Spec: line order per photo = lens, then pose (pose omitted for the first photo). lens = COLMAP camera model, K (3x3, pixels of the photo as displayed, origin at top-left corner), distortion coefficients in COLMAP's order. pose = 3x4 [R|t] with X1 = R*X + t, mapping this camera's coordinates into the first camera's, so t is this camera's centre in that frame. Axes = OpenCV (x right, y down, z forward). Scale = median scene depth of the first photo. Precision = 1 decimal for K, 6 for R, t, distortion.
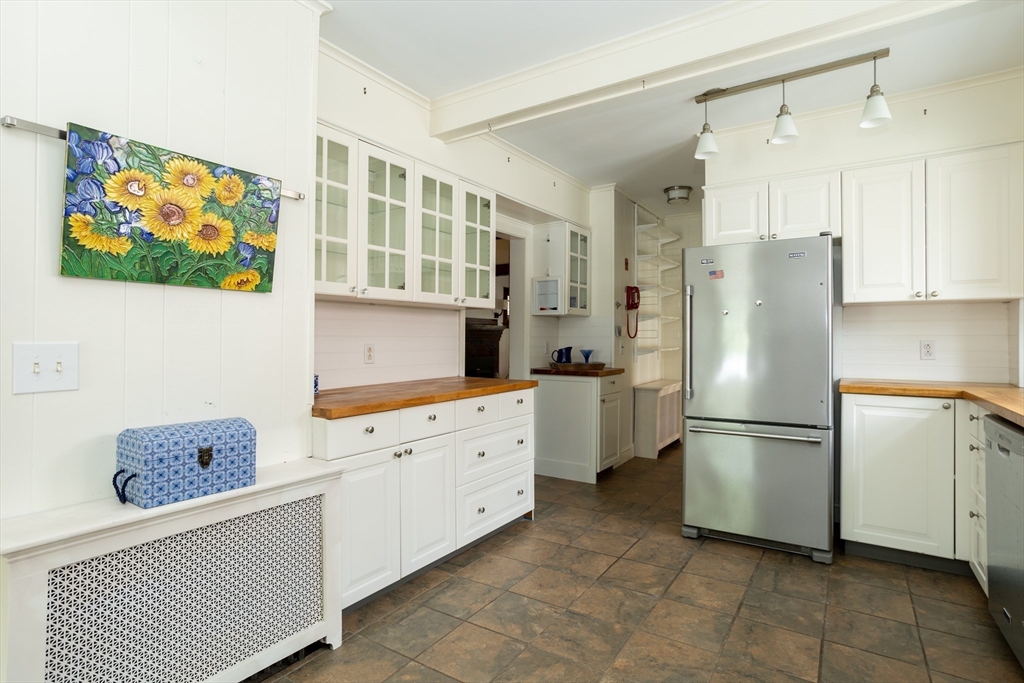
lens RADIAL K [[508.5, 0, 491.5], [0, 508.5, 334.1], [0, 0, 1]] dist [-0.033801, 0.009061]
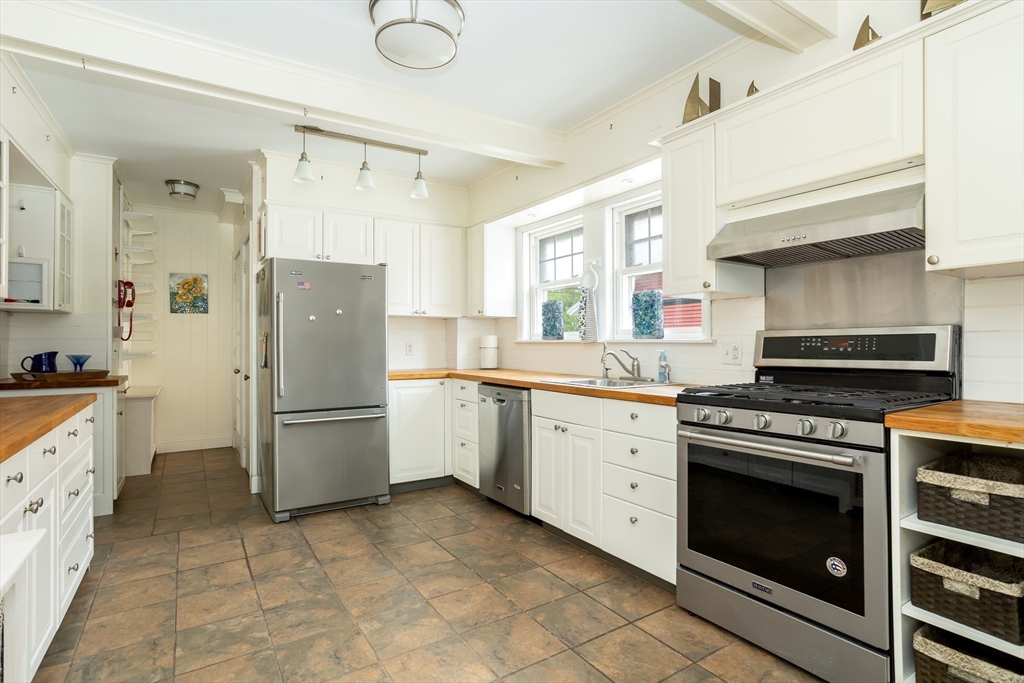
lens RADIAL K [[492.5, 0, 506.4], [0, 492.5, 341.6], [0, 0, 1]] dist [-0.032039, 0.008154]
pose [[0.425874, 0.000102, 0.904782, -0.411803], [-0.008082, 0.999961, 0.003692, 0.002539], [-0.904746, -0.008885, 0.425858, 0.120546]]
